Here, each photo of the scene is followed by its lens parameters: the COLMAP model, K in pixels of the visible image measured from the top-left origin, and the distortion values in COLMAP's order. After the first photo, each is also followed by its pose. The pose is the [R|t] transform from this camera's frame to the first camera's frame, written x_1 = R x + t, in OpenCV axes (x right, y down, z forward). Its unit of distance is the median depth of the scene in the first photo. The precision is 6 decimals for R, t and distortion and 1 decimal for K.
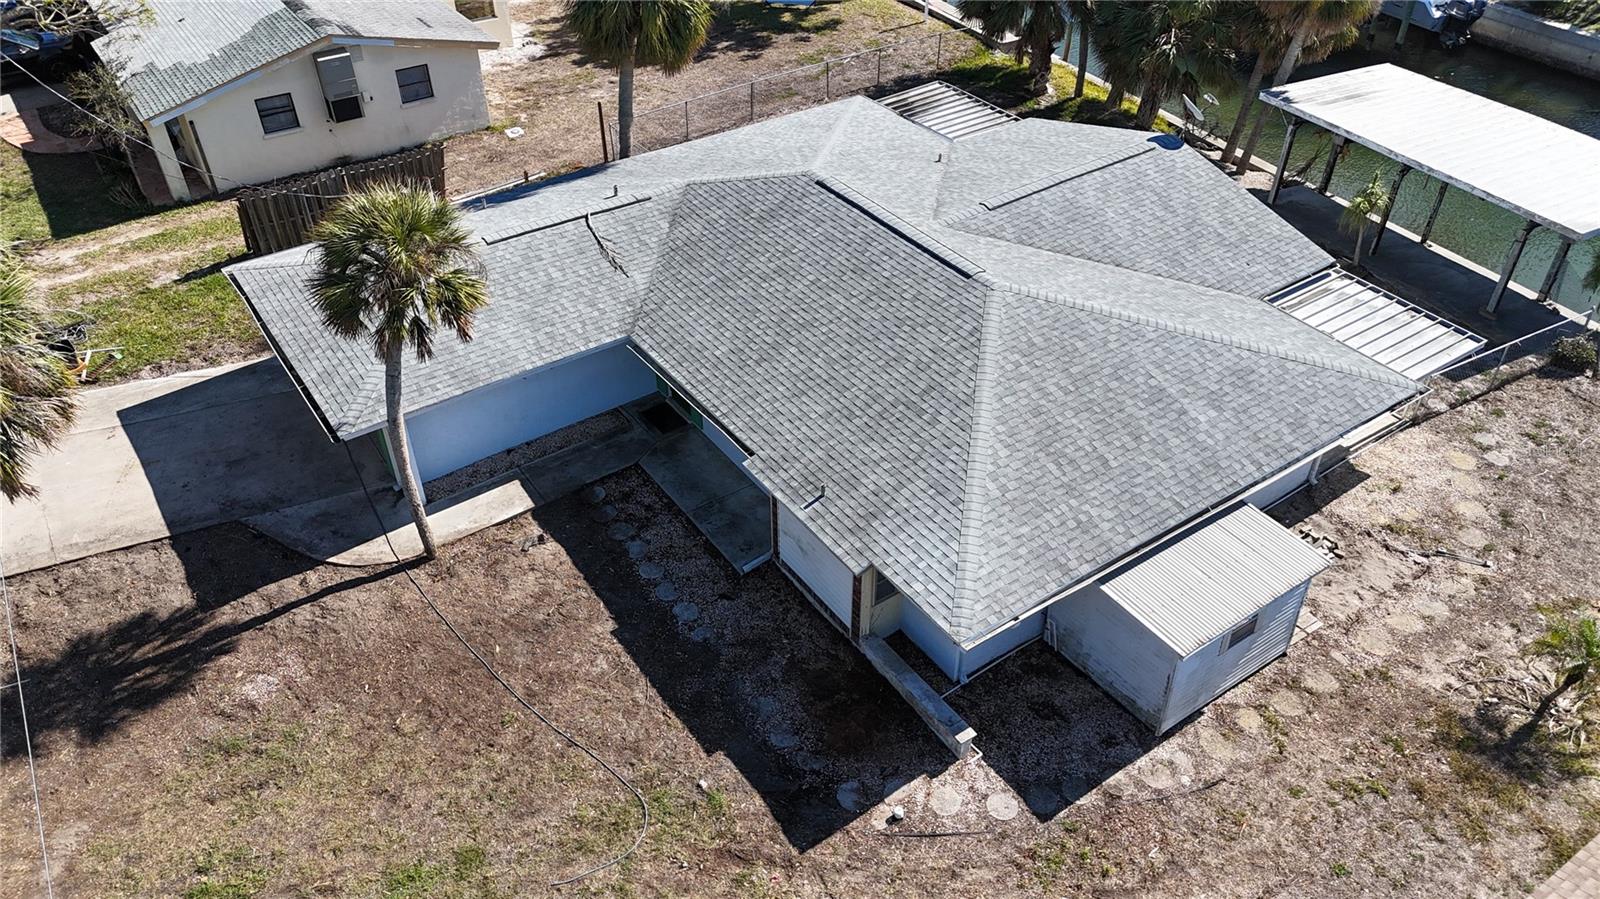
lens RADIAL K [[1174.2, 0, 803.9], [0, 1174.2, 454.3], [0, 0, 1]] dist [0.068427, -0.061952]
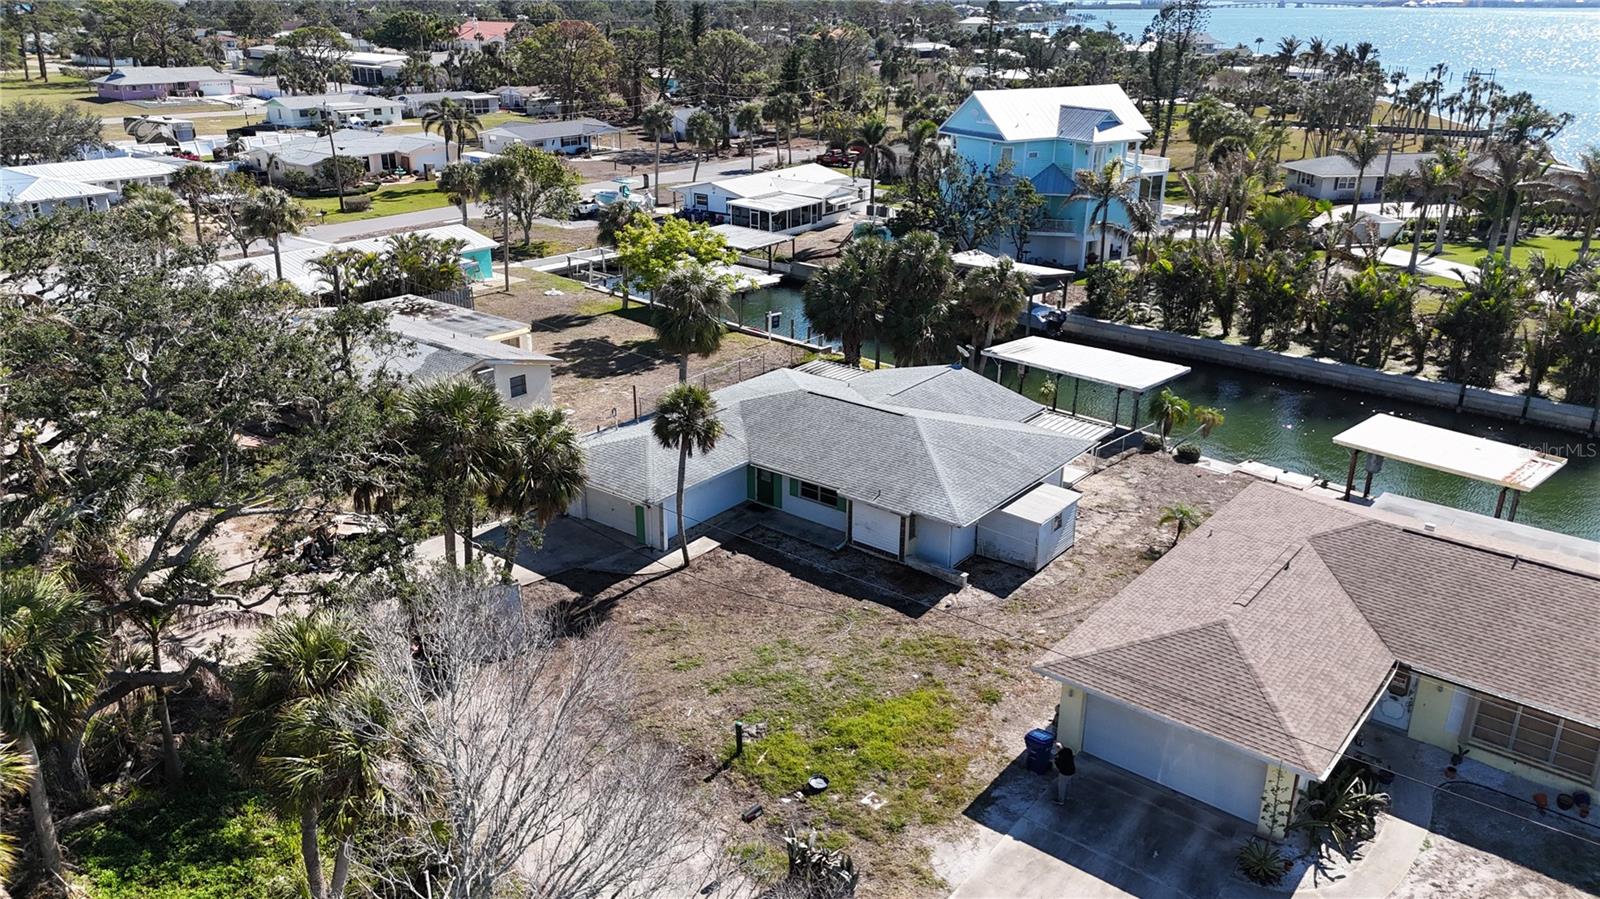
lens RADIAL K [[1171.9, 0, 800.0], [0, 1171.9, 449.5], [0, 0, 1]] dist [0.081471, 0.000276]
pose [[0.955494, -0.094937, 0.279317, -0.660754], [0.175562, 0.943884, -0.279750, 0.488455], [-0.237085, 0.316337, 0.918543, -0.948264]]
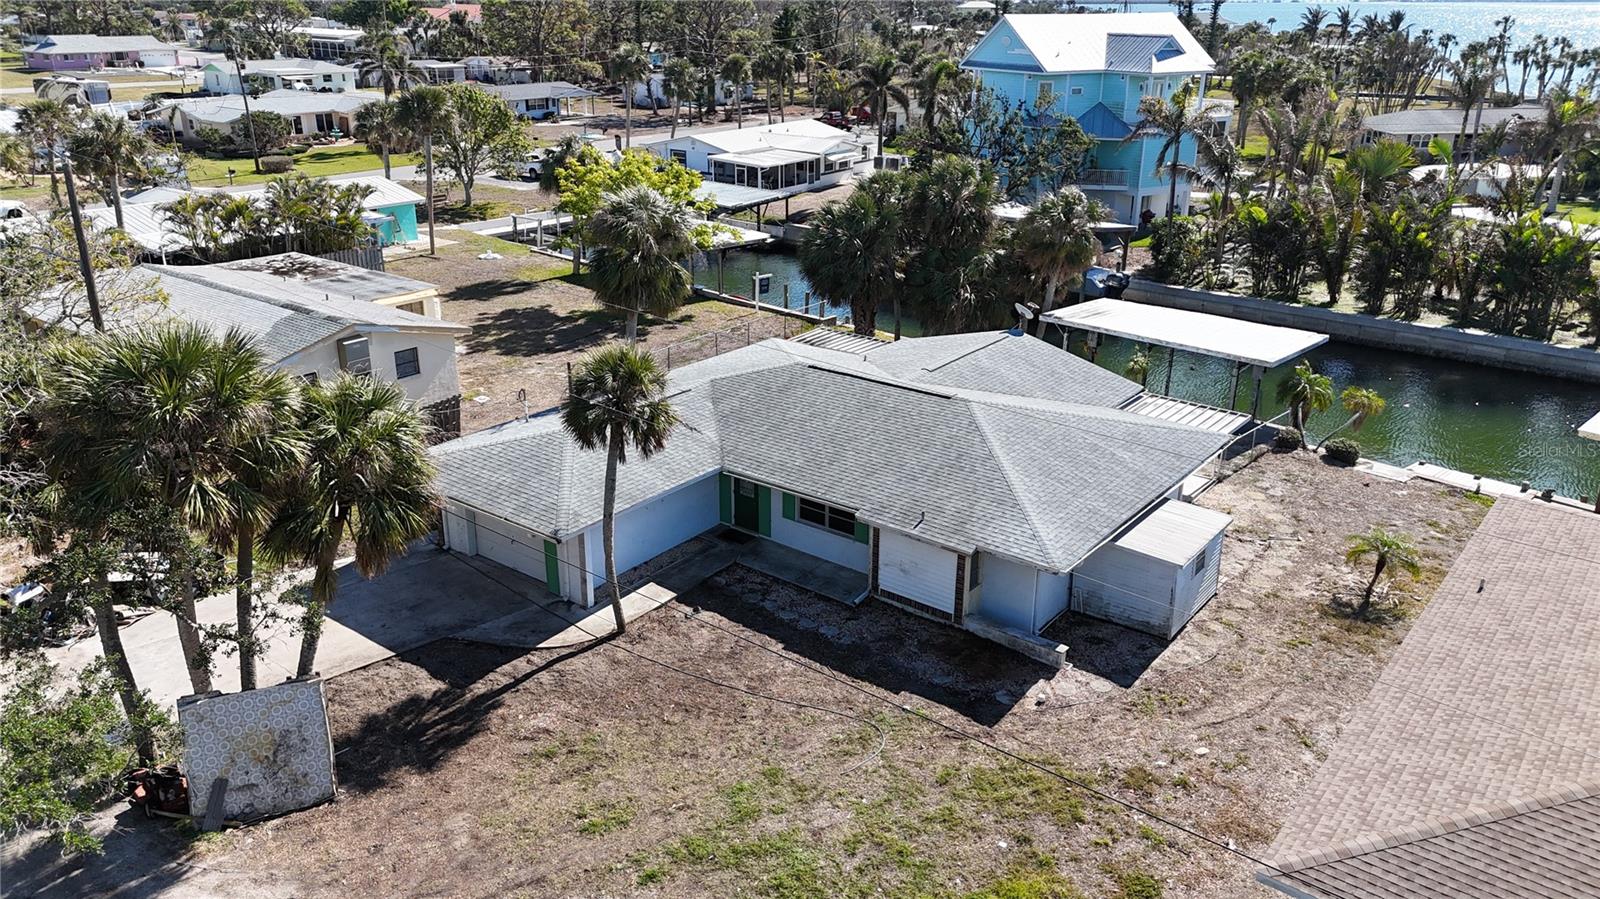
lens RADIAL K [[1174.2, 0, 803.9], [0, 1174.2, 454.3], [0, 0, 1]] dist [0.068427, -0.061952]
pose [[0.952848, -0.100166, 0.286438, -0.464621], [0.181702, 0.944349, -0.274207, 0.287797], [-0.243031, 0.313324, 0.918022, -0.291021]]
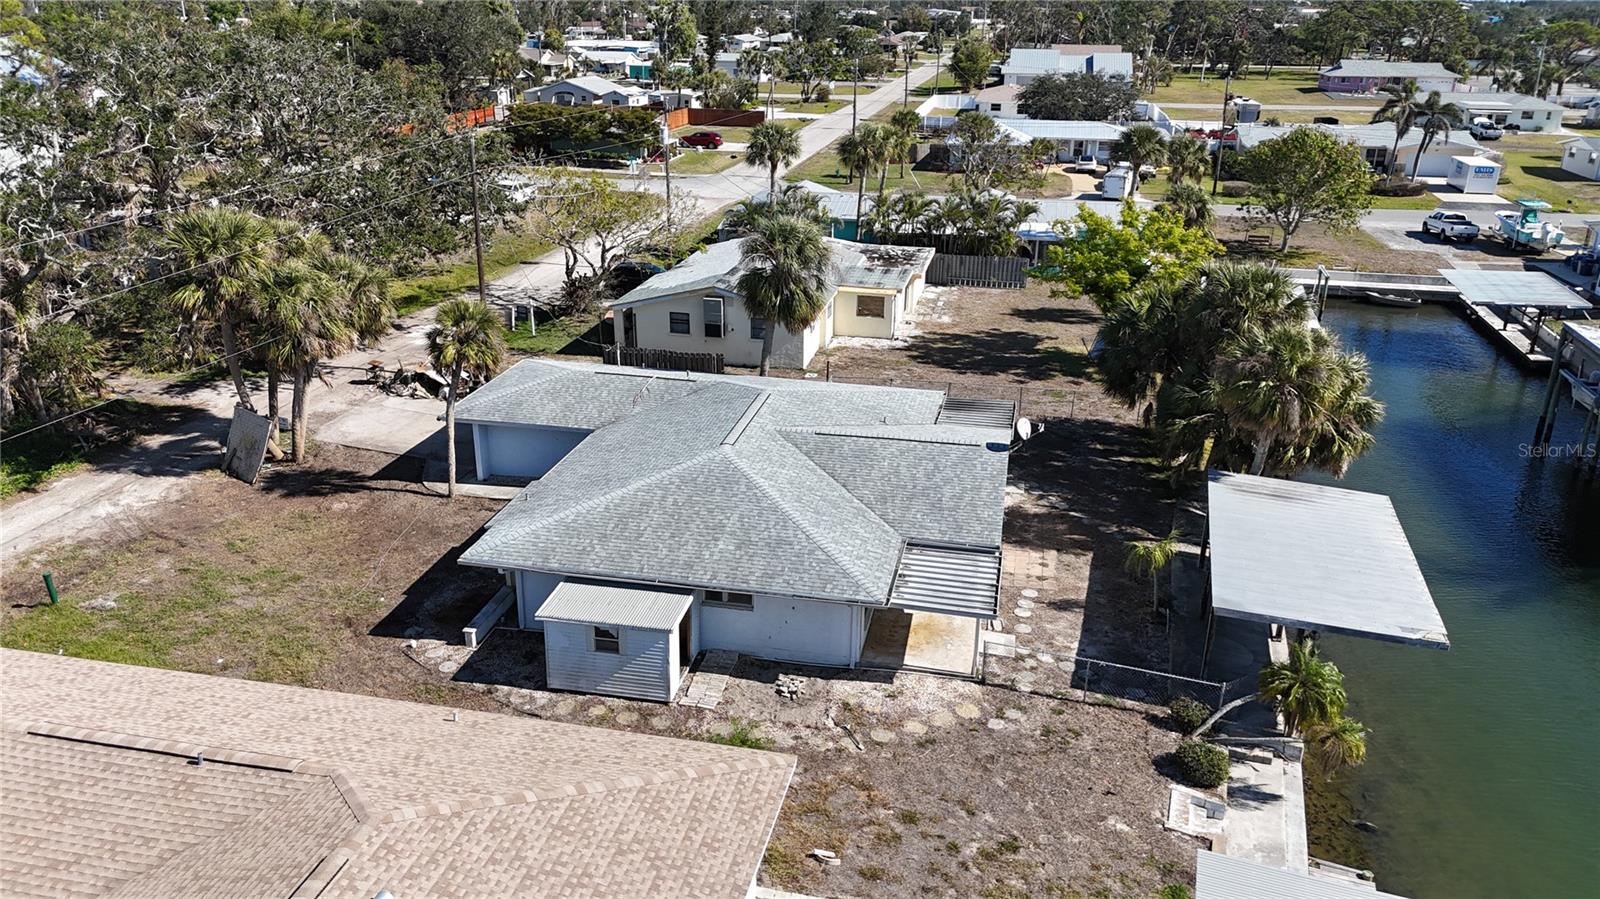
lens RADIAL K [[1174.2, 0, 803.9], [0, 1174.2, 454.3], [0, 0, 1]] dist [0.068427, -0.061952]
pose [[0.691409, 0.270385, -0.669960, 1.259633], [-0.463037, 0.877672, -0.123646, 0.001861], [0.554573, 0.395706, 0.732029, -0.072589]]
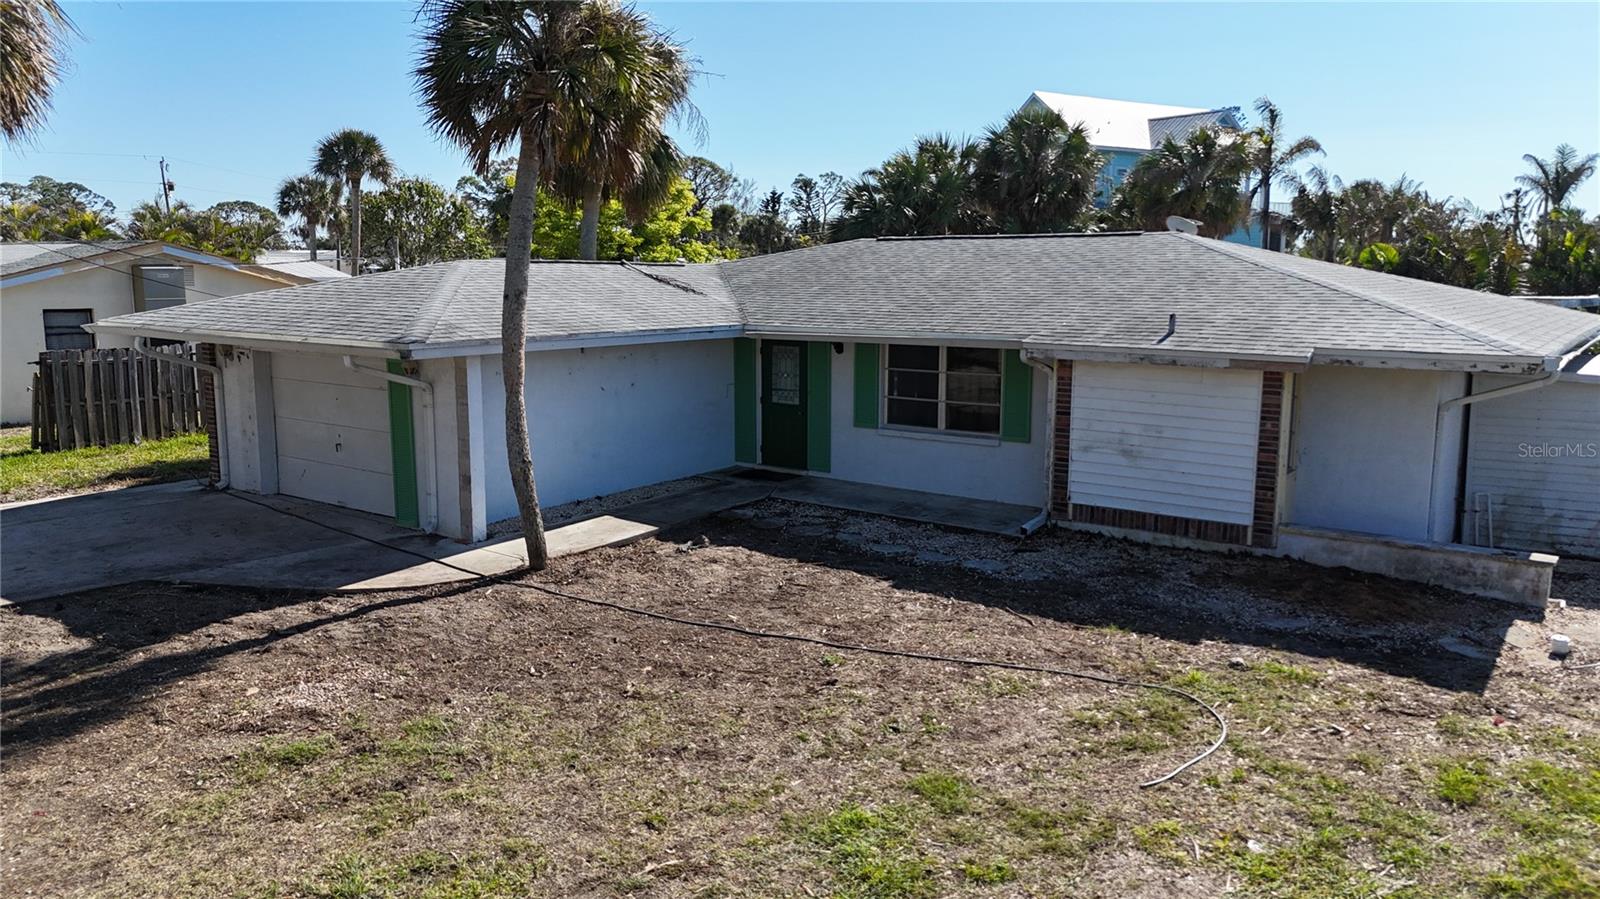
lens RADIAL K [[1174.2, 0, 803.9], [0, 1174.2, 454.3], [0, 0, 1]] dist [0.068427, -0.061952]
pose [[0.945778, -0.041635, 0.322133, -0.369078], [0.196304, 0.863407, -0.464751, 0.334258], [-0.258782, 0.502788, 0.824764, 0.434463]]
